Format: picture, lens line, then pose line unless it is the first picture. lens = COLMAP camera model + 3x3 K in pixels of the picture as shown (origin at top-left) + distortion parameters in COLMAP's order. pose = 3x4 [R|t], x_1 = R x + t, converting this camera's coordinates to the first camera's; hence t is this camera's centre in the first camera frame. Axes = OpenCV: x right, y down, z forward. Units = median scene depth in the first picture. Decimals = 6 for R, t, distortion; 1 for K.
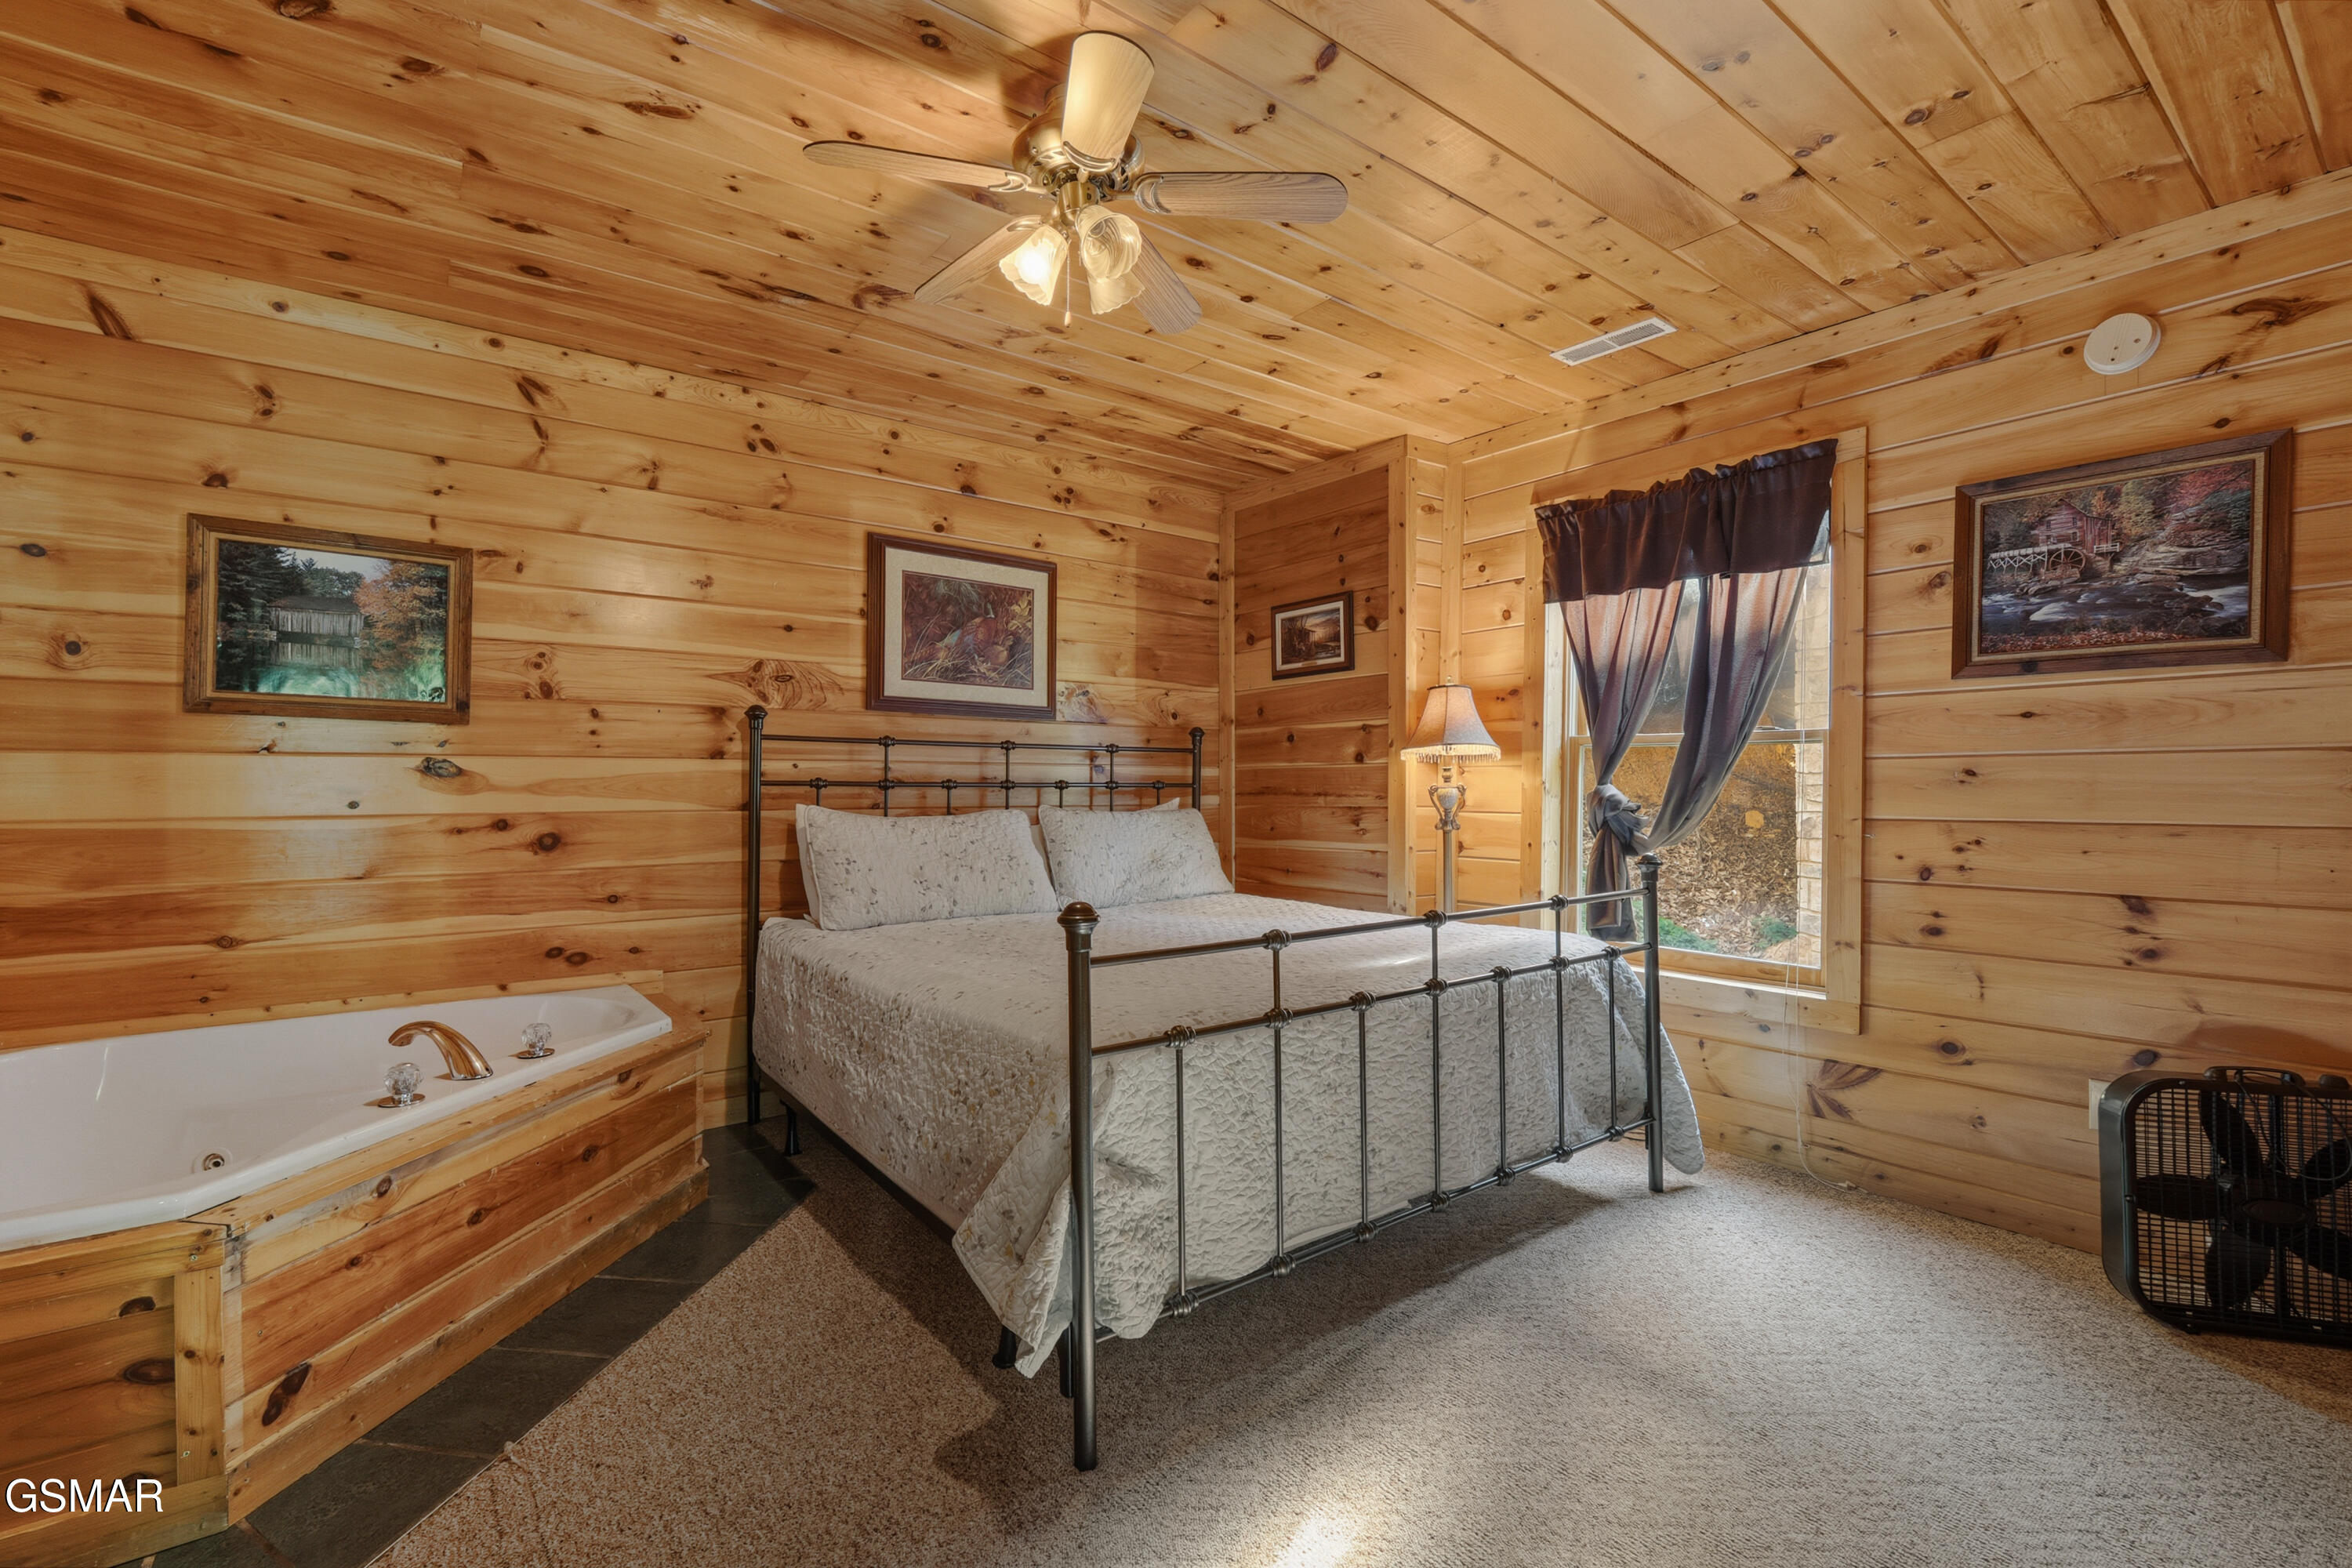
lens RADIAL K [[1040.9, 0, 1172.4], [0, 1040.9, 780.4], [0, 0, 1]] dist [-0.005787, 0.000103]
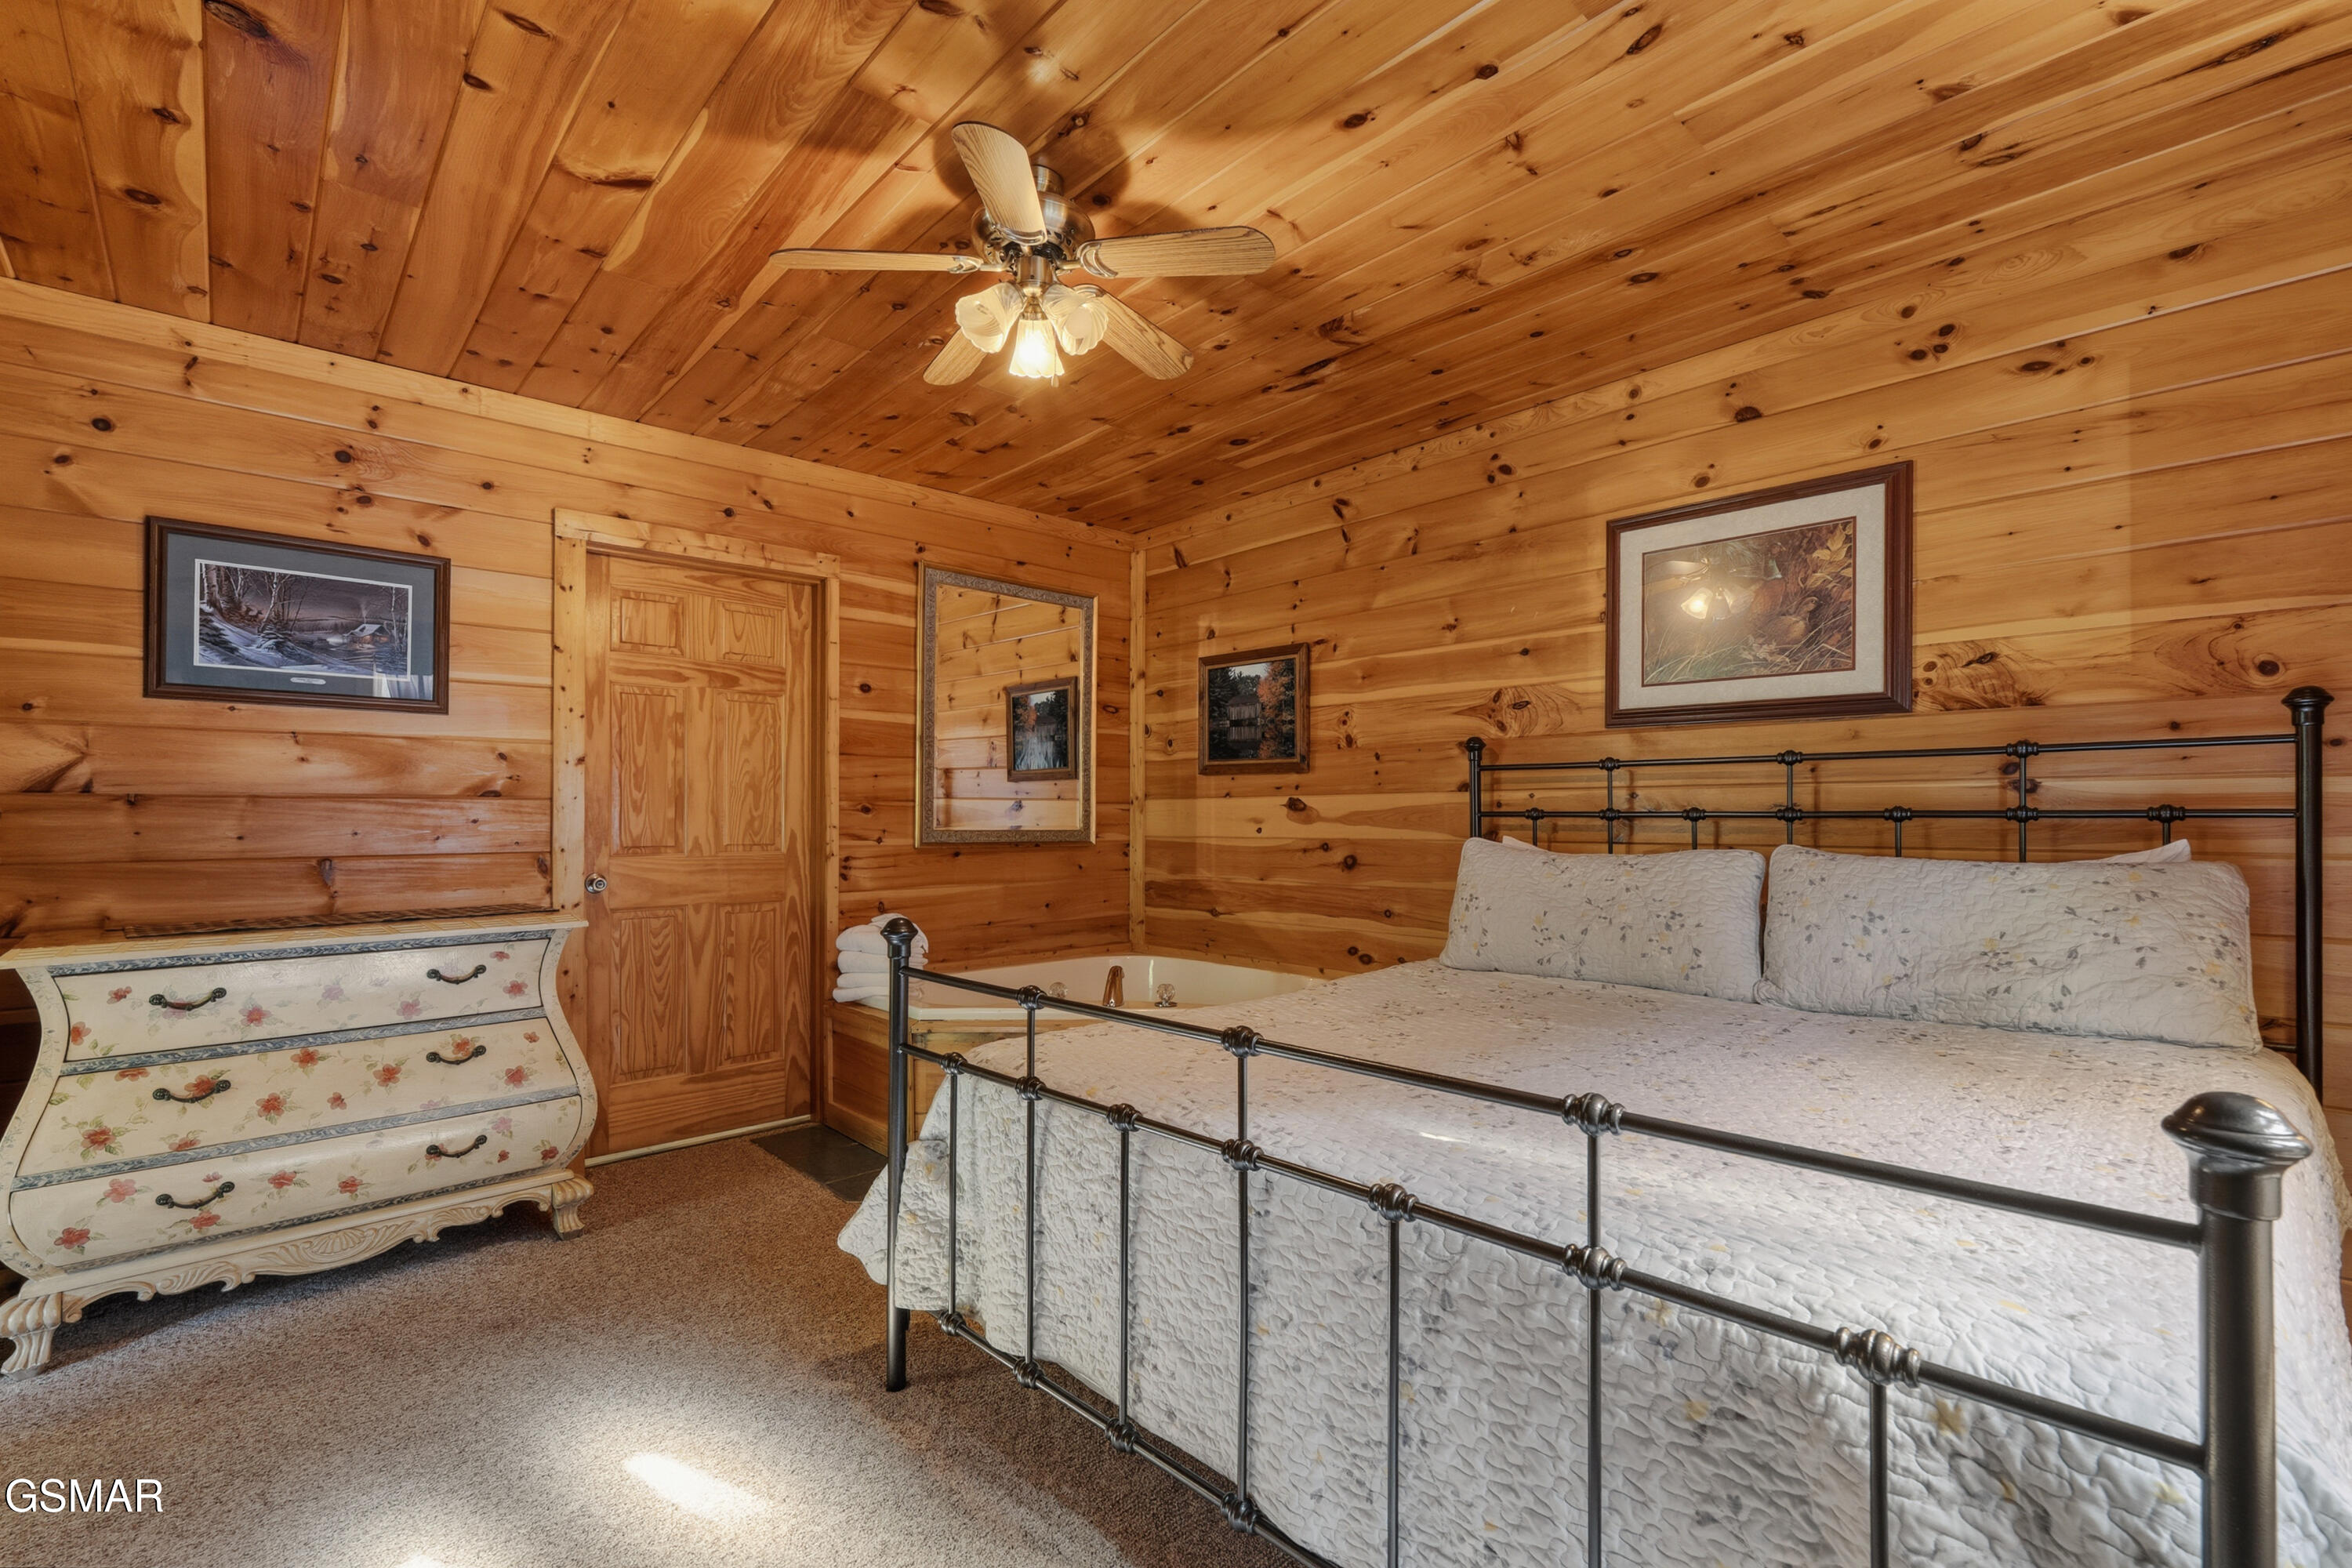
lens RADIAL K [[1040.9, 0, 1171.2], [0, 1040.9, 803.3], [0, 0, 1]] dist [-0.005787, 0.000103]
pose [[0.083864, -0.014133, -0.996377, 0.571770], [0.007721, 0.999879, -0.013533, 0.003295], [0.996447, -0.006559, 0.083963, 0.613638]]
